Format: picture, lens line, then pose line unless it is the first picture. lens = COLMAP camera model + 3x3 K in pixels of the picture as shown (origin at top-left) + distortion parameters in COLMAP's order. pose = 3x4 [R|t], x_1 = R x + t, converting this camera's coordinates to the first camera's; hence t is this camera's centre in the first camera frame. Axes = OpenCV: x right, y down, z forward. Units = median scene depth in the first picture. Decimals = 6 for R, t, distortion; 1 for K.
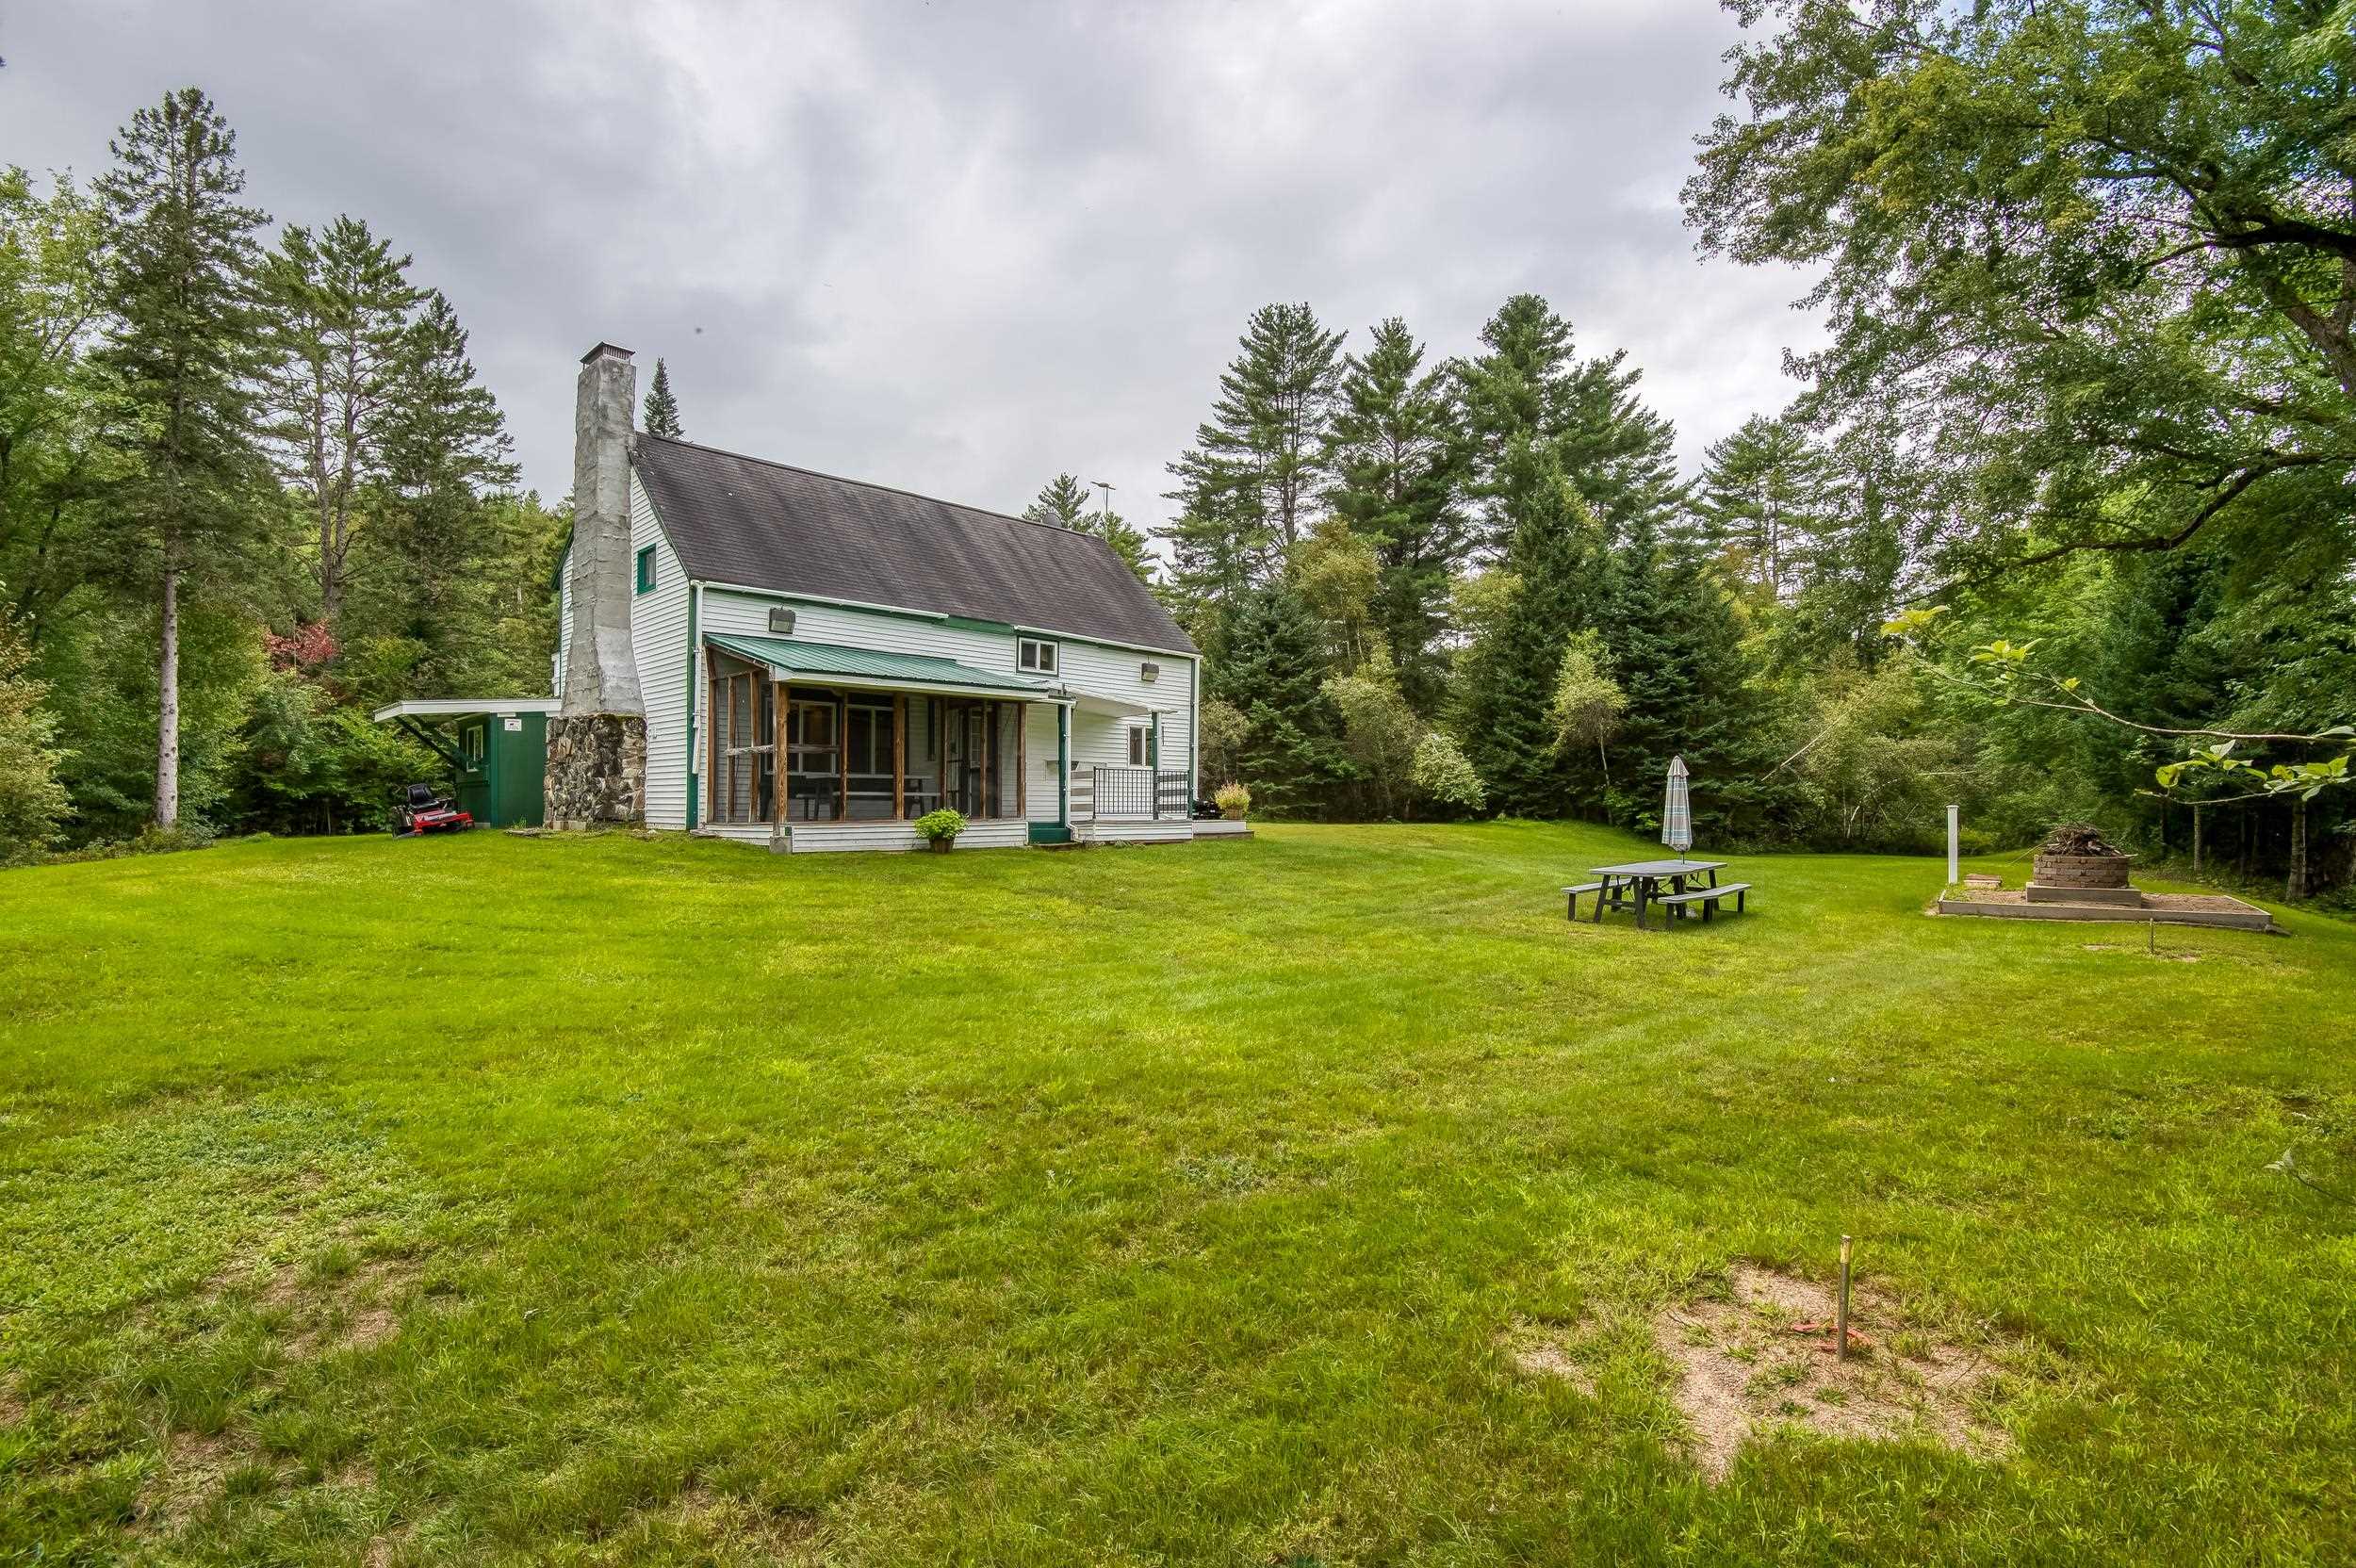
lens RADIAL K [[1176.1, 0, 1202.2], [0, 1176.1, 804.7], [0, 0, 1]] dist [-0.020125, -0.014223]
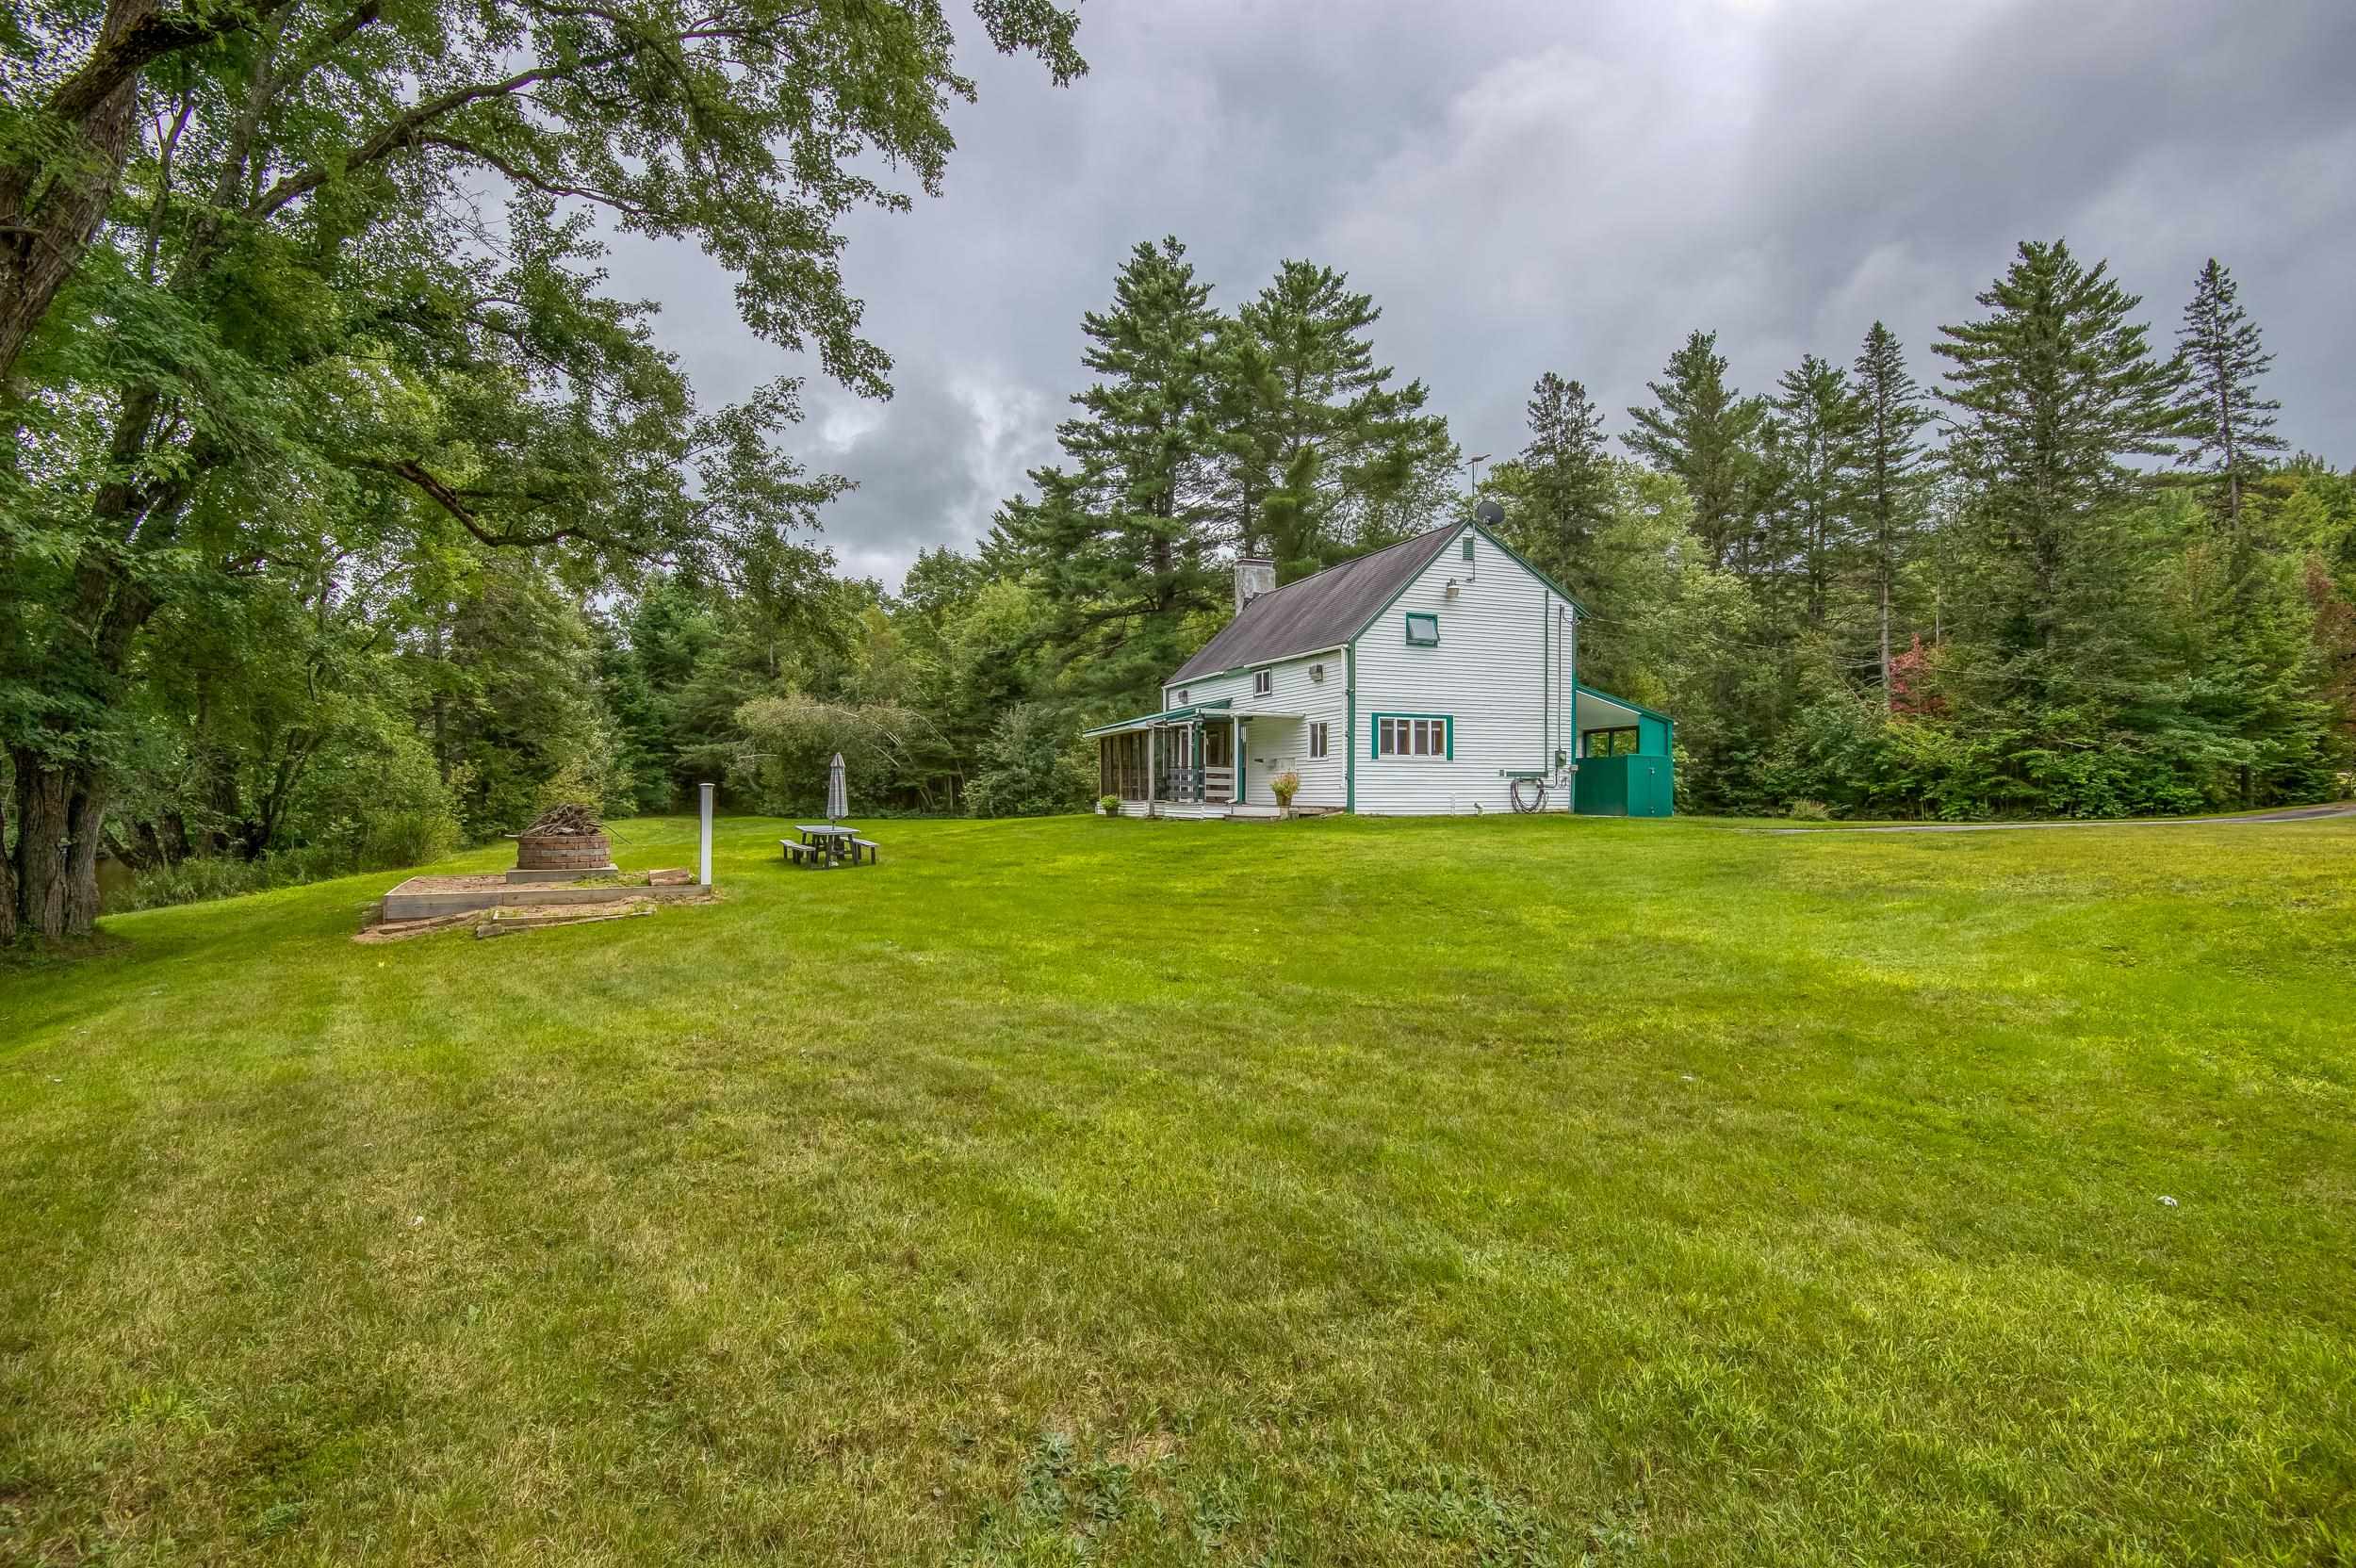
lens RADIAL K [[1176.1, 0, 1163.1], [0, 1176.1, 787.2], [0, 0, 1]] dist [-0.020125, -0.014223]
pose [[-0.393884, -0.019289, -0.918958, 1.170489], [0.002788, 0.999750, -0.022180, 0.023723], [0.919156, -0.011298, -0.393732, 1.453944]]
